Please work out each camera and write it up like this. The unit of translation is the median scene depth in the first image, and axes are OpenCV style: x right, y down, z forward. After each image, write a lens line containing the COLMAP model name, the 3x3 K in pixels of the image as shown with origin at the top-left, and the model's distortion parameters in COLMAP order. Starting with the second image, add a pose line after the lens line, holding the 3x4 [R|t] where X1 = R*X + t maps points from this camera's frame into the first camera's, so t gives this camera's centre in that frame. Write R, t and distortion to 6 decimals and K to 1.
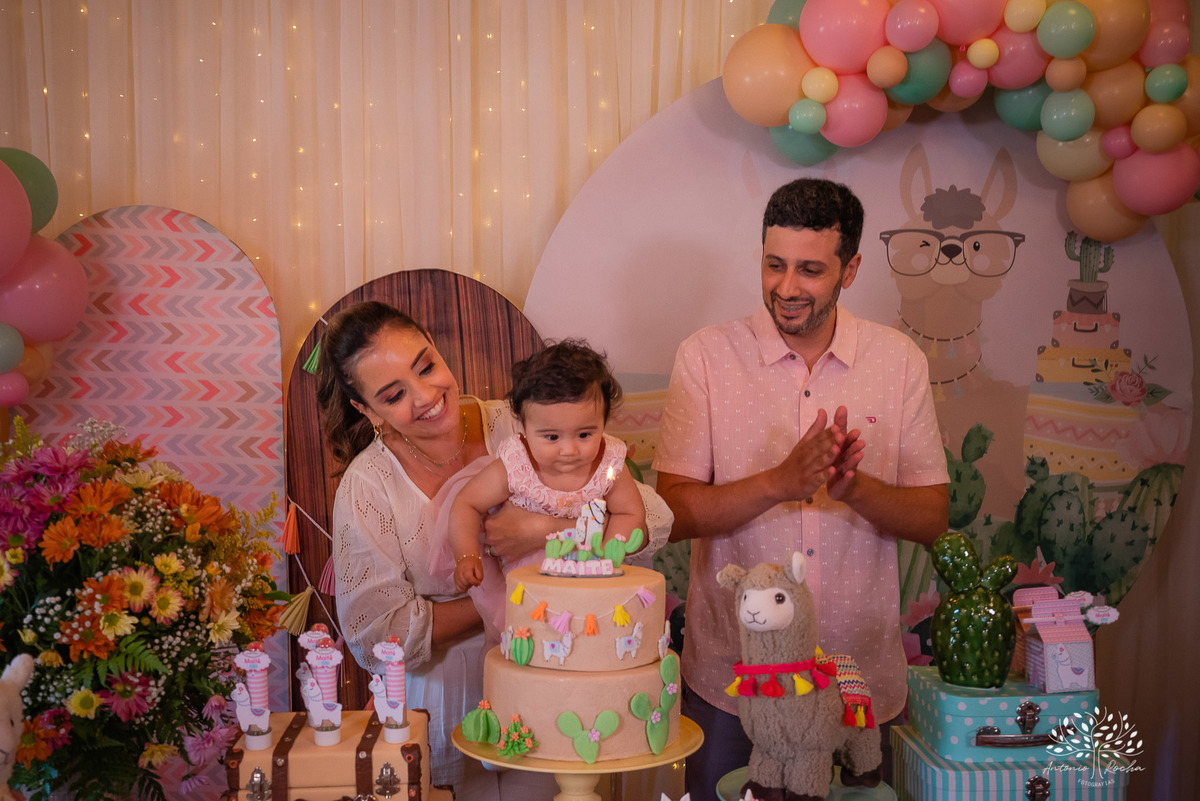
lens RADIAL K [[1273.2, 0, 582.1], [0, 1273.2, 408.0], [0, 0, 1]] dist [0.006960, 0.008123]
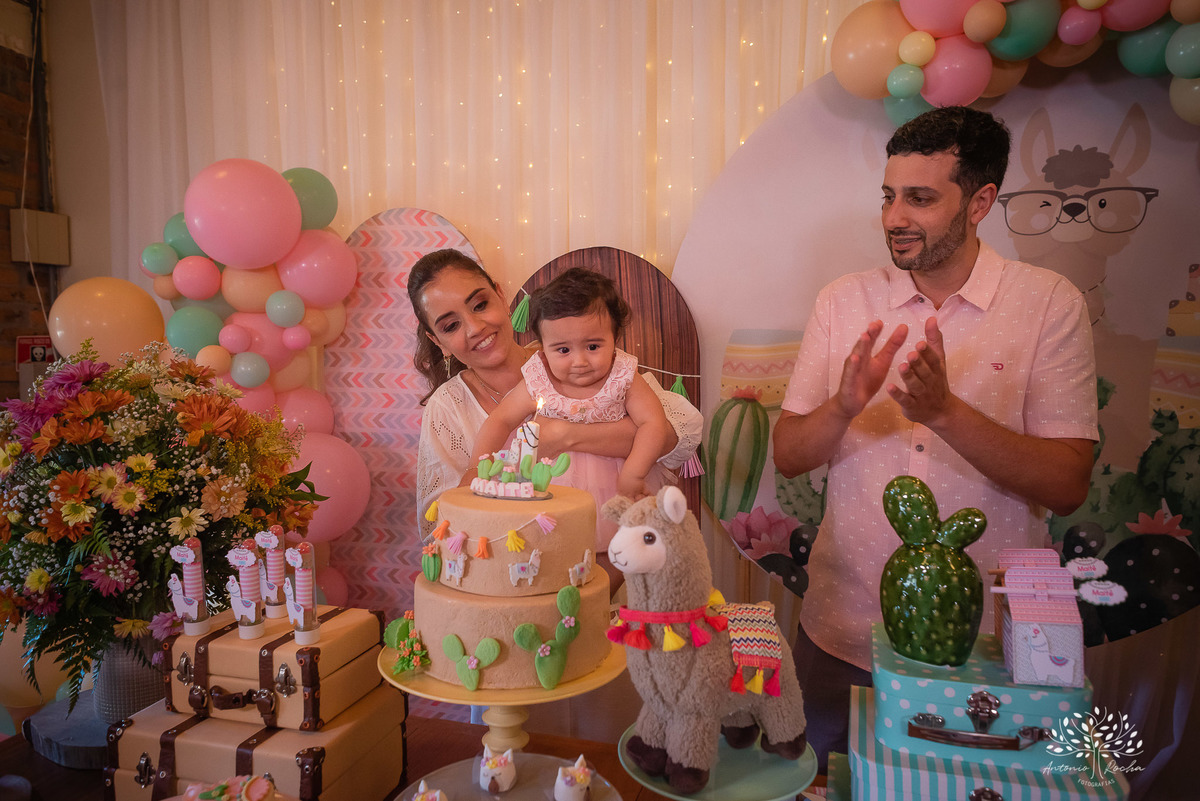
lens RADIAL K [[808.7, 0, 599.9], [0, 808.7, 403.9], [0, 0, 1]] dist [0.024423, -0.021815]
pose [[0.938248, 0.027434, -0.344875, 0.163697], [-0.017270, 0.999322, 0.032510, 0.020786], [0.345533, -0.024547, 0.938085, 0.245343]]
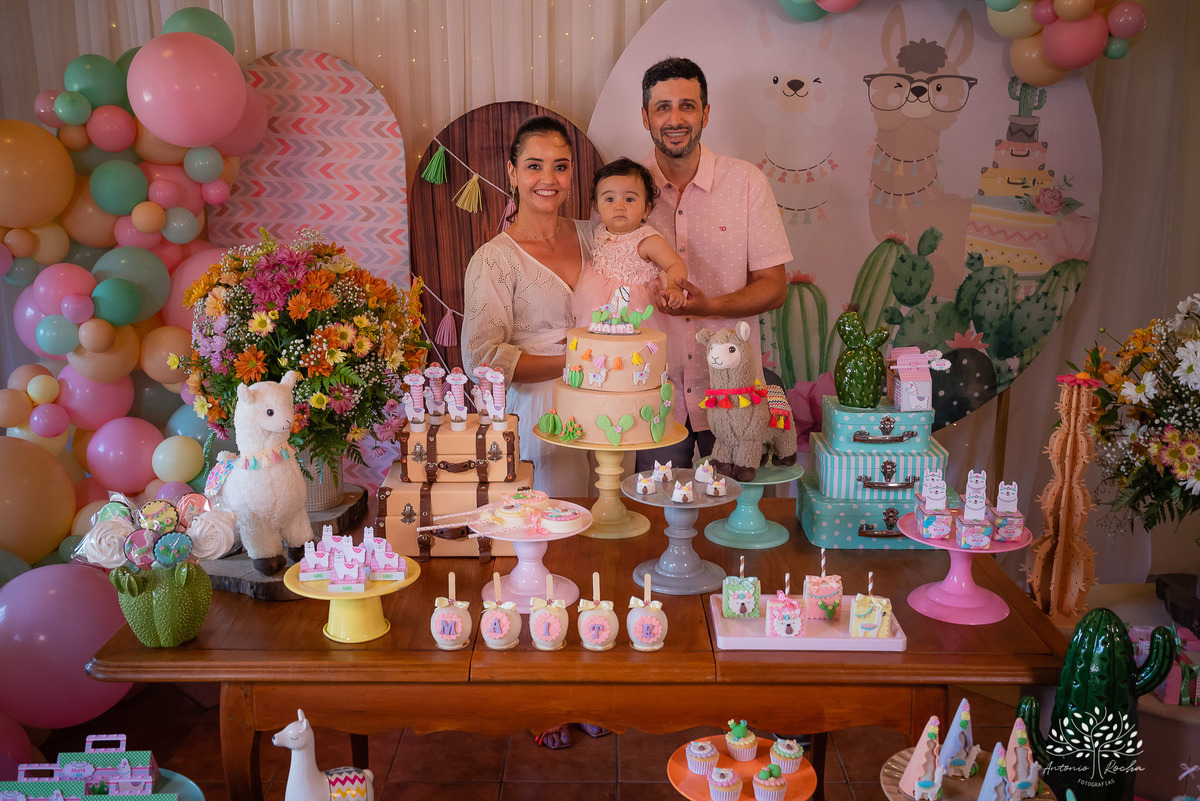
lens RADIAL K [[1219.8, 0, 607.3], [0, 1219.8, 416.7], [0, 0, 1]] dist [0.003159, -0.002515]
pose [[0.999020, 0.022727, -0.037974, 0.029418], [-0.014932, 0.980850, 0.194193, -0.035985], [0.041660, -0.193435, 0.980228, -0.295874]]
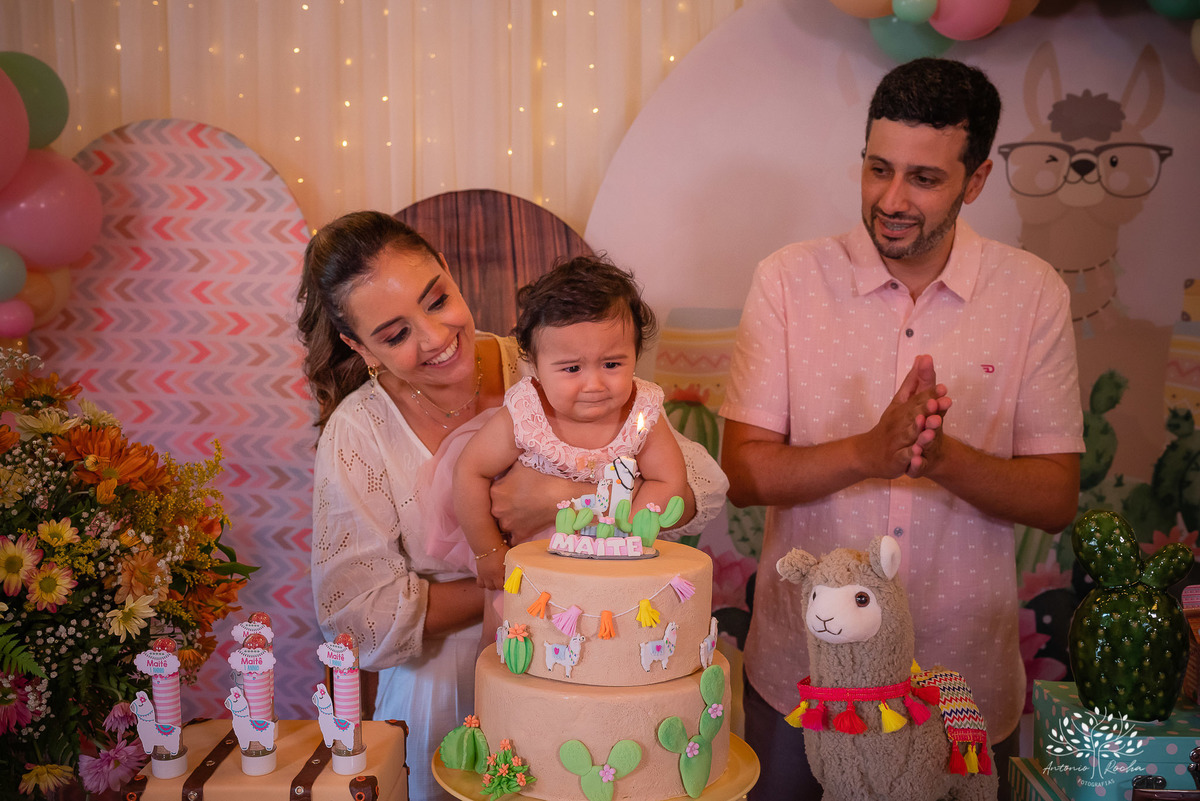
lens RADIAL K [[1213.3, 0, 591.3], [0, 1213.3, 395.2], [0, 0, 1]] dist [-0.000222, 0.012080]
pose [[0.996532, 0.012088, -0.082324, 0.029873], [-0.009385, 0.999407, 0.033139, 0.006208], [0.082676, -0.032251, 0.996054, 0.158327]]
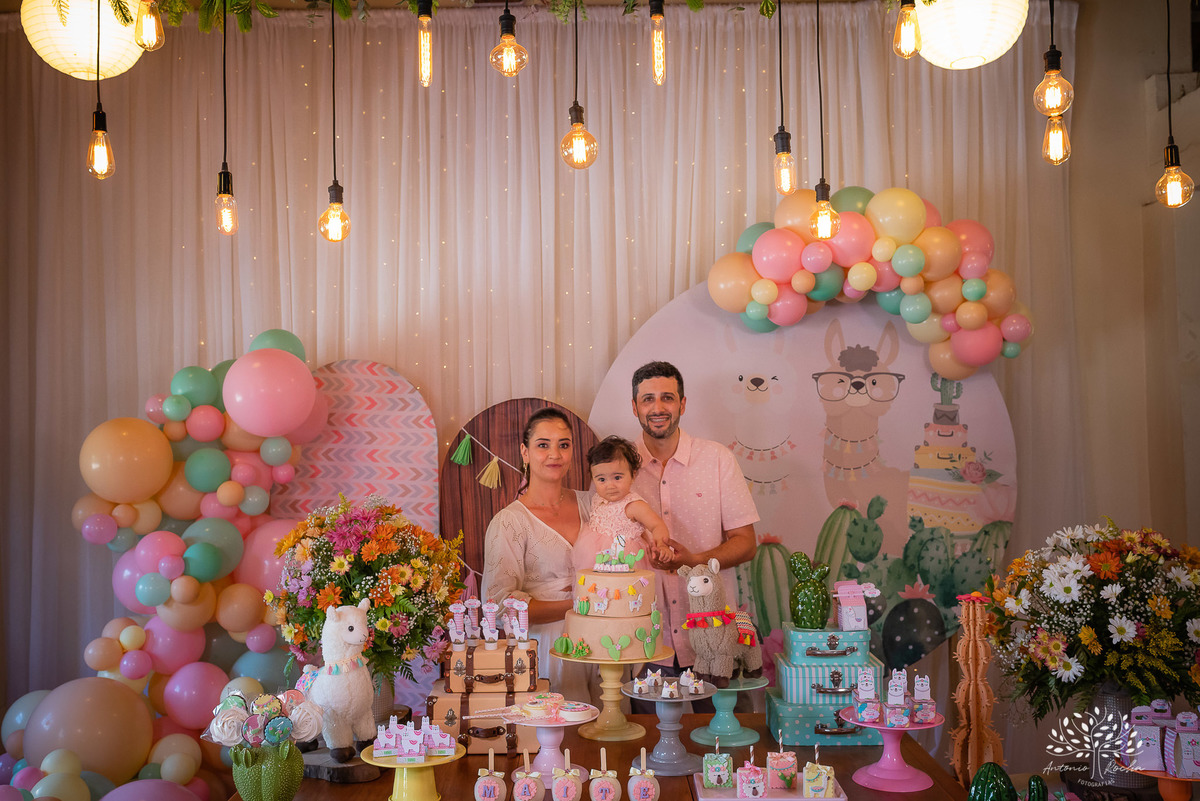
lens RADIAL K [[1238.4, 0, 596.6], [0, 1238.4, 382.9], [0, 0, 1]] dist [-0.001111, -0.003727]
pose [[0.998973, -0.001958, -0.045261, 0.035600], [-0.001339, 0.997354, -0.072692, -0.014352], [0.045284, 0.072678, 0.996327, -0.561052]]
